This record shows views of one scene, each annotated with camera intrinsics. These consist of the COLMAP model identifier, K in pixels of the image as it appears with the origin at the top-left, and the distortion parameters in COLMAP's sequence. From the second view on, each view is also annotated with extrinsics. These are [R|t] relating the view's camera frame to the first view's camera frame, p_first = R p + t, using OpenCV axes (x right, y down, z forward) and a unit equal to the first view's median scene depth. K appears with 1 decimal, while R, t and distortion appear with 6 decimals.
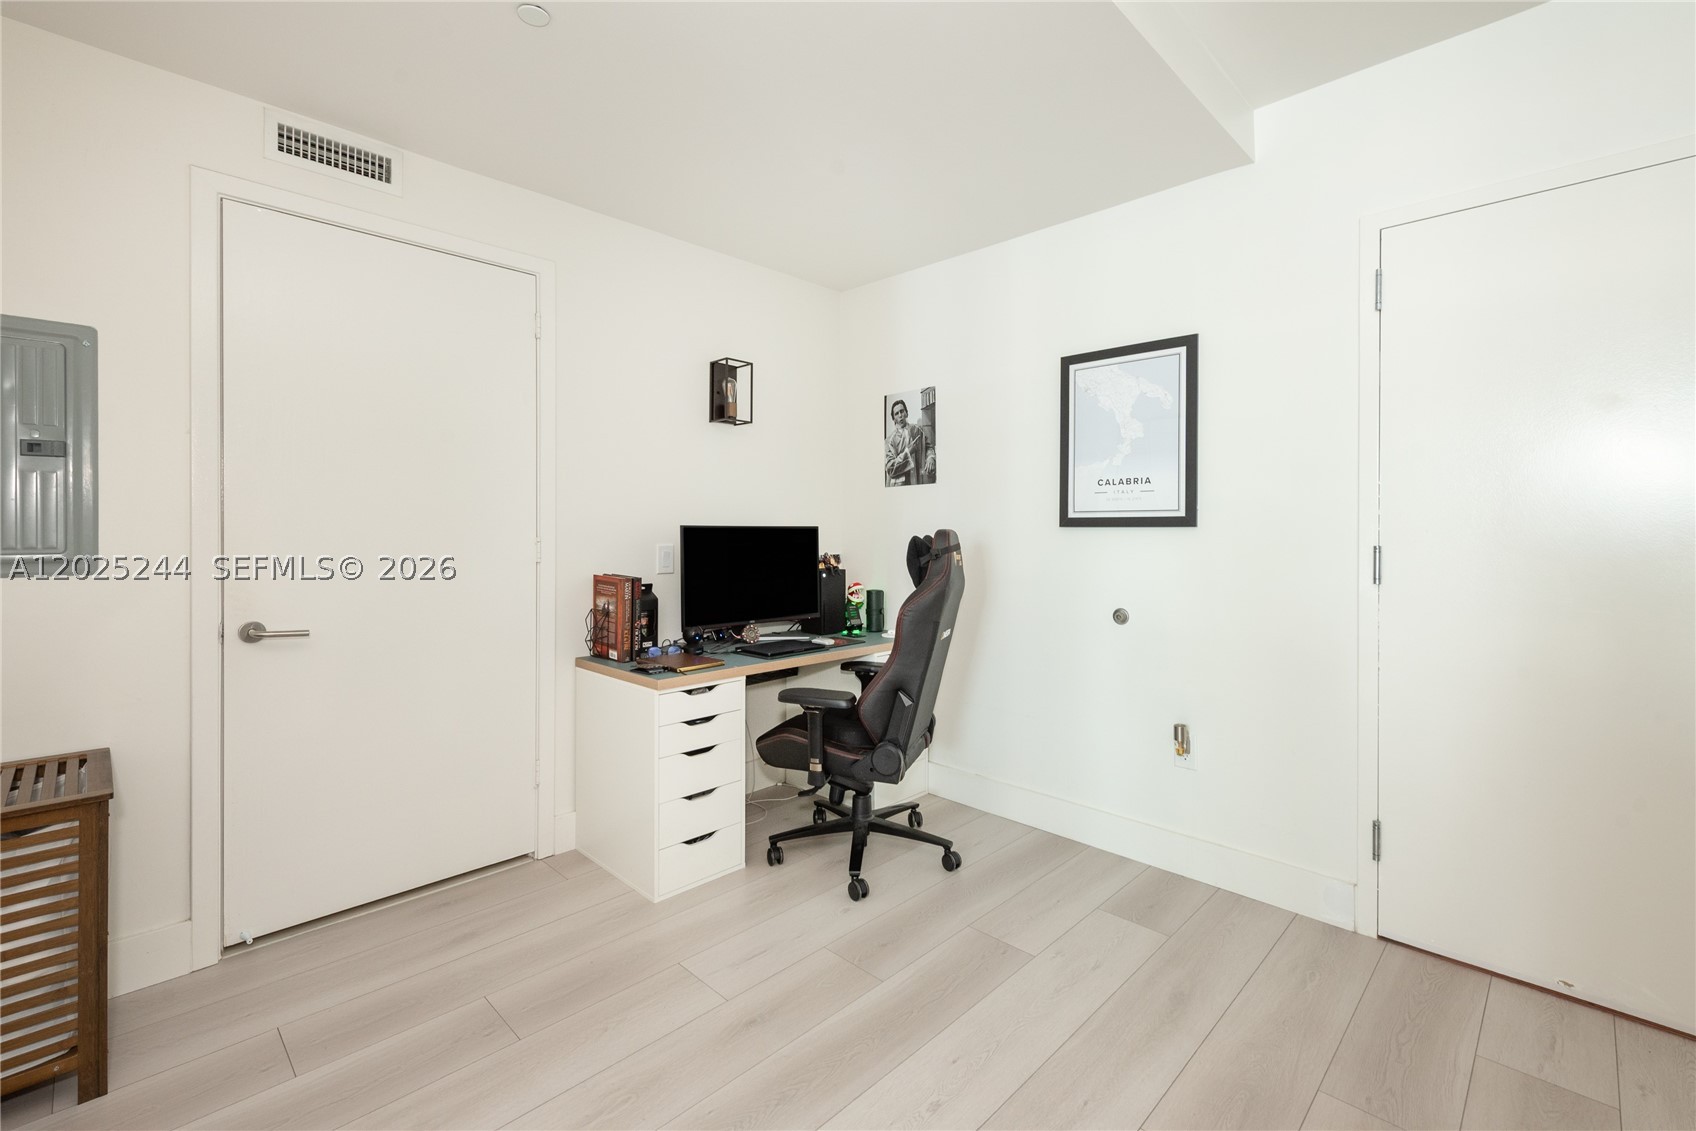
lens RADIAL K [[709.0, 0, 901.1], [0, 709.0, 543.0], [0, 0, 1]] dist [0.018158, -0.008572]
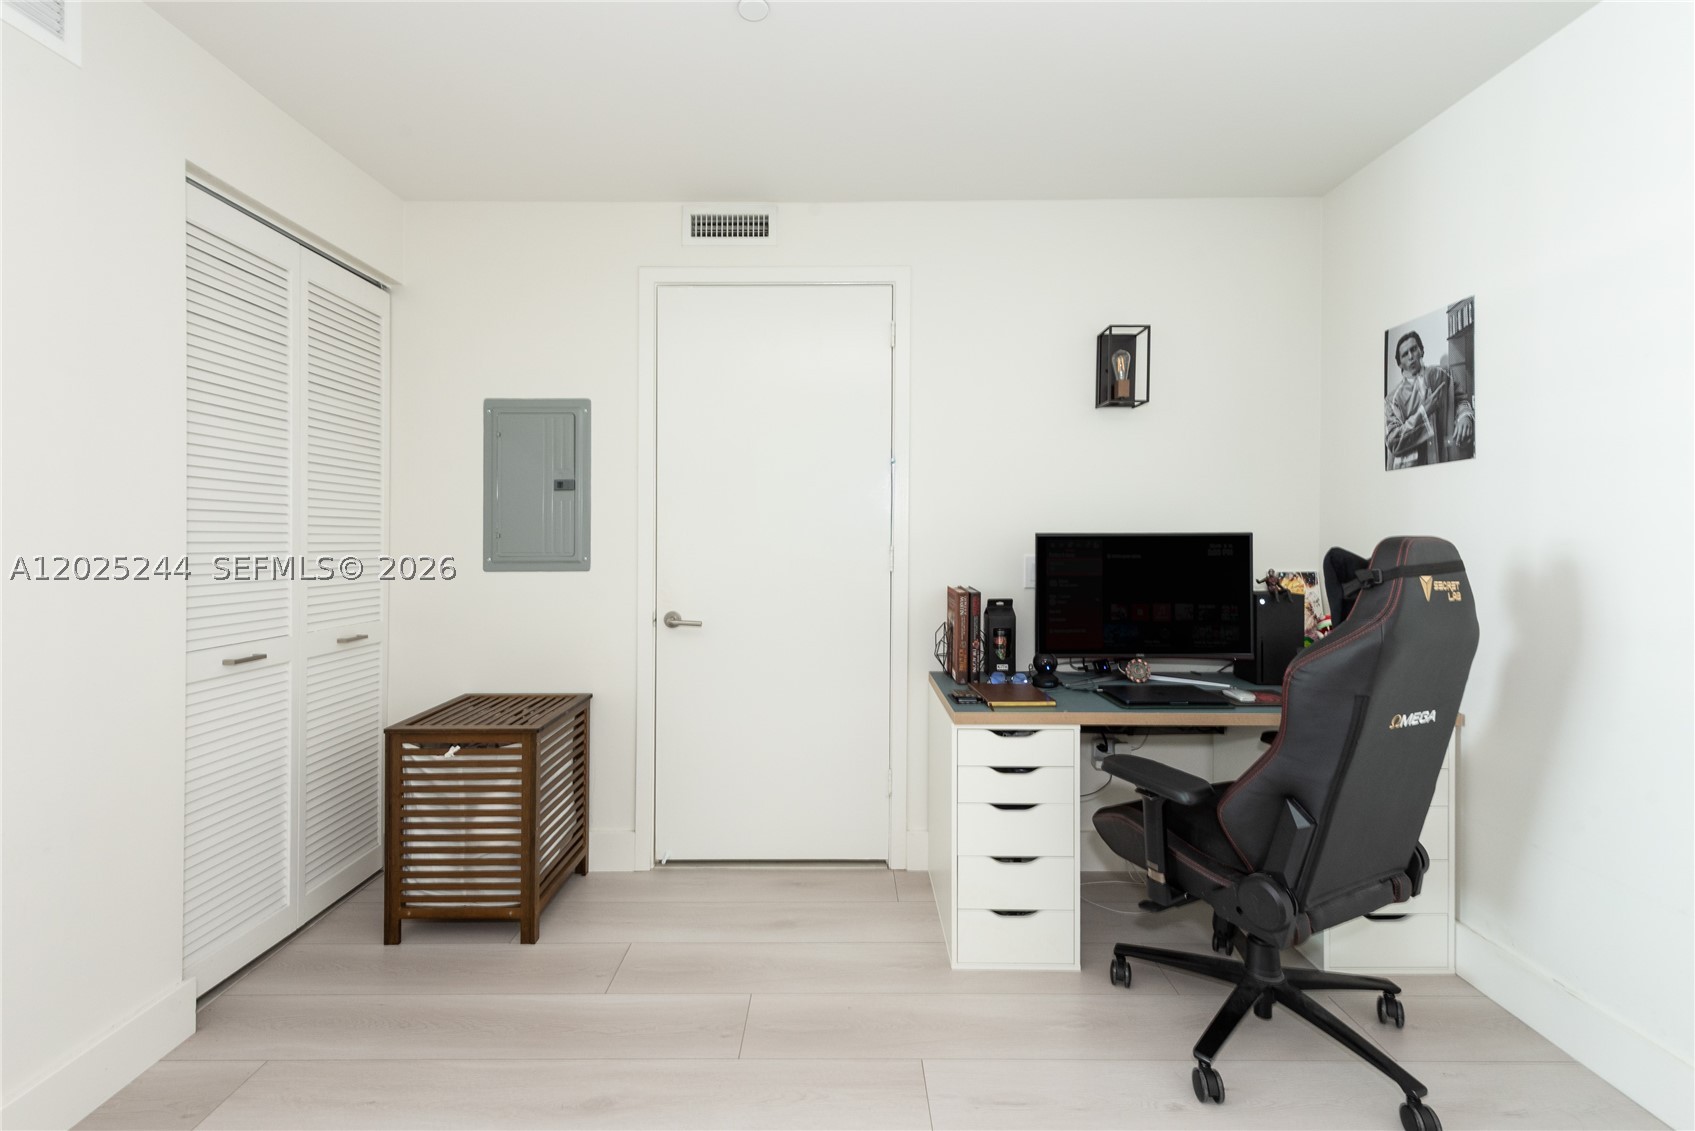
lens RADIAL K [[708.5, 0, 900.6], [0, 708.5, 543.0], [0, 0, 1]] dist [0.018158, -0.008572]
pose [[0.676254, 0.003902, -0.736658, 0.206855], [-0.009521, 0.999949, -0.003444, -0.008295], [0.736607, 0.009343, 0.676256, 0.301275]]
